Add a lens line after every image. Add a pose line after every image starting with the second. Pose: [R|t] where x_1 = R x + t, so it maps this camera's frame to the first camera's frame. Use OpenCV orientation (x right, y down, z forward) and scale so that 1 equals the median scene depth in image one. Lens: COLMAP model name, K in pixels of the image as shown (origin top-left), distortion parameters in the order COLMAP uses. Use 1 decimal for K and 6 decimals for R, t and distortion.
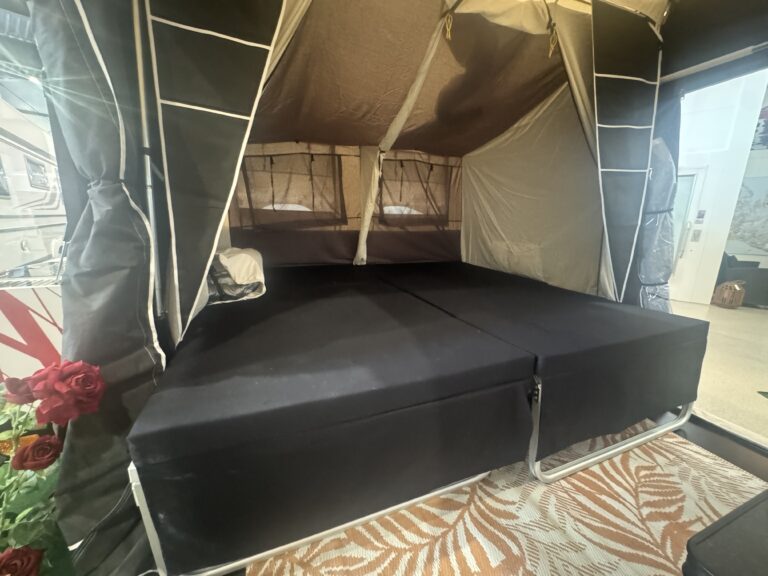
lens RADIAL K [[308.3, 0, 384.0], [0, 308.3, 288.0], [0, 0, 1]] dist [-0.004518, 0.000371]
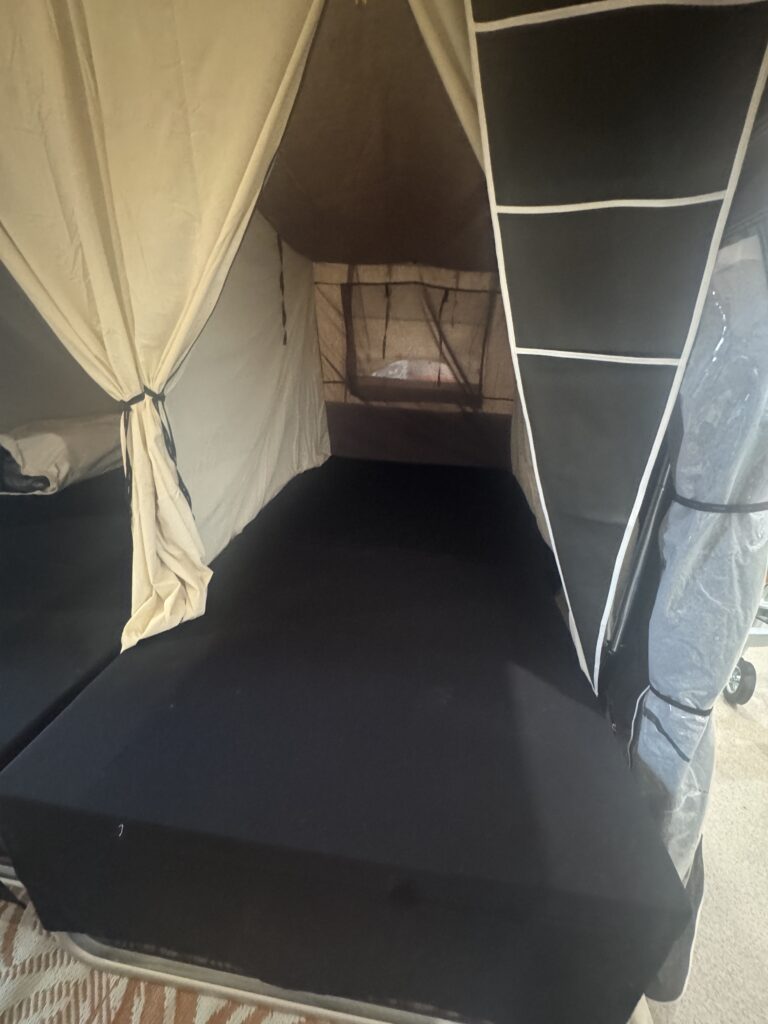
lens RADIAL K [[411.1, 0, 386.0], [0, 411.1, 511.4], [0, 0, 1]] dist [-0.004518, 0.000371]
pose [[0.869951, 0.230916, -0.435733, 0.571214], [-0.154646, 0.966767, 0.203581, -0.196392], [0.468262, -0.109721, 0.876751, 0.356416]]
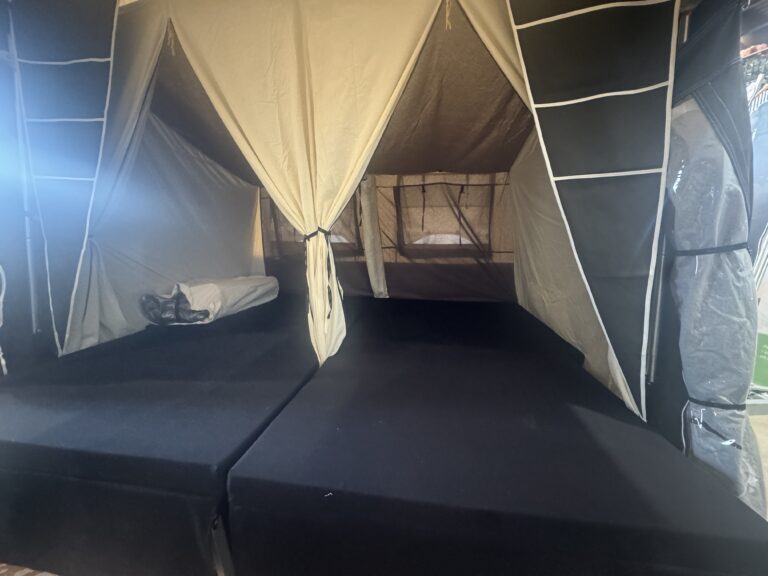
lens RADIAL K [[308.3, 0, 384.0], [0, 308.3, 288.0], [0, 0, 1]] dist [-0.004518, 0.000371]
pose [[0.857488, 0.069727, -0.509758, 0.515987], [-0.104950, 0.993647, -0.040626, -0.087137], [0.503687, 0.088336, 0.859358, 0.253775]]
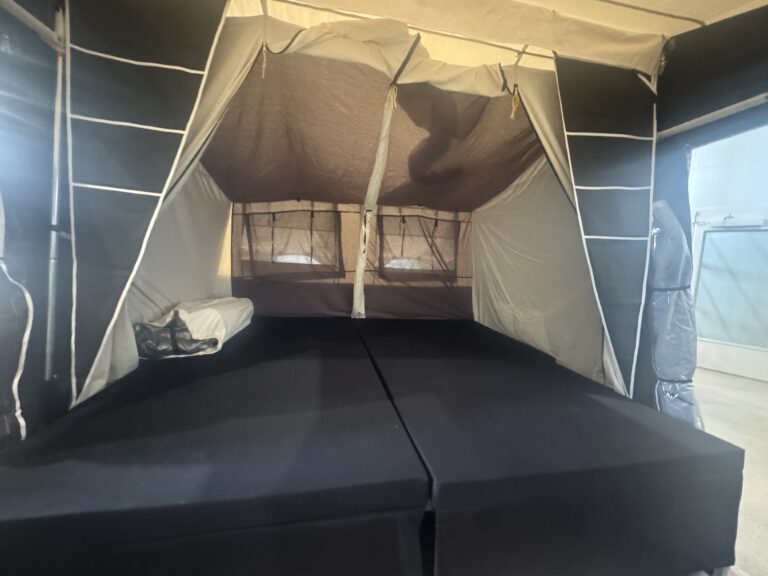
lens RADIAL K [[308.3, 0, 384.0], [0, 308.3, 288.0], [0, 0, 1]] dist [-0.004518, 0.000371]
pose [[0.980439, 0.048468, -0.190761, 0.232971], [-0.073075, 0.989569, -0.124153, -0.070628], [0.182754, 0.135664, 0.973754, 0.069297]]
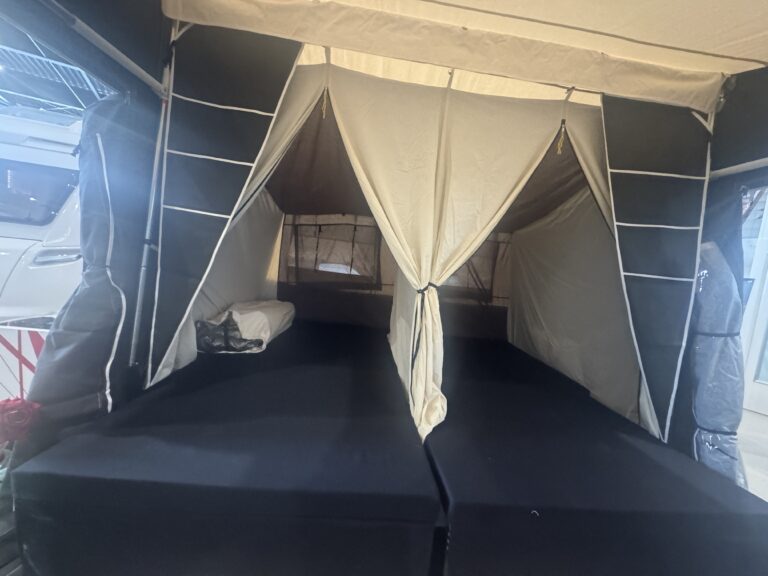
lens RADIAL K [[308.3, 0, 384.0], [0, 308.3, 288.0], [0, 0, 1]] dist [-0.004518, 0.000371]
pose [[0.945271, 0.115263, -0.305250, 0.244723], [-0.161568, 0.978130, -0.130986, -0.092142], [0.283476, 0.173136, 0.943221, 0.027024]]
